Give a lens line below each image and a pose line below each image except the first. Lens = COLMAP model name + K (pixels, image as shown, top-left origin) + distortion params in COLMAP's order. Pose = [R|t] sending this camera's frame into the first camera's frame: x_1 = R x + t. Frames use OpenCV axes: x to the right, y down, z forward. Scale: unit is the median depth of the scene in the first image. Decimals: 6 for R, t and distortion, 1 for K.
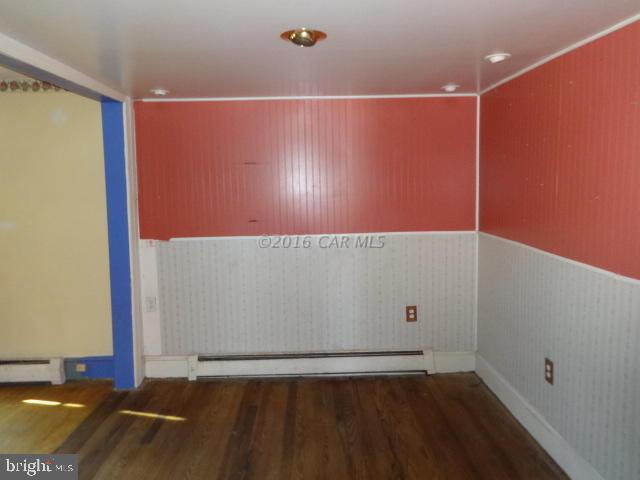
lens RADIAL K [[469.1, 0, 320.0], [0, 469.1, 240.0], [0, 0, 1]] dist [0.003432, 0.005076]
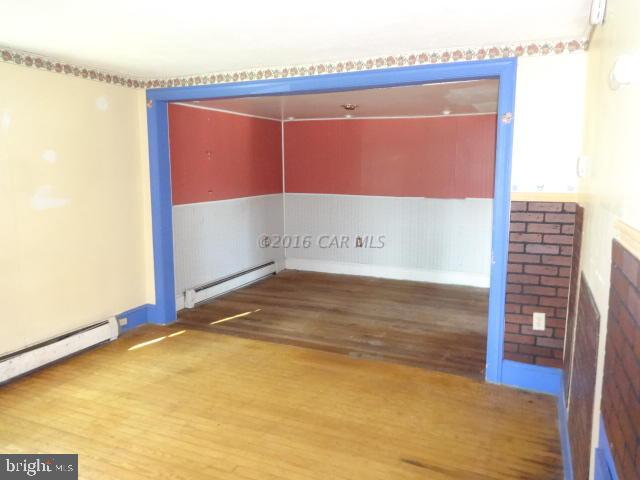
lens RADIAL K [[469.1, 0, 320.0], [0, 469.1, 240.0], [0, 0, 1]] dist [0.003432, 0.005076]
pose [[0.441573, -0.121900, 0.888906, -1.359047], [0.087149, 0.991870, 0.092728, 0.004799], [-0.892983, 0.036521, 0.448607, 0.031733]]
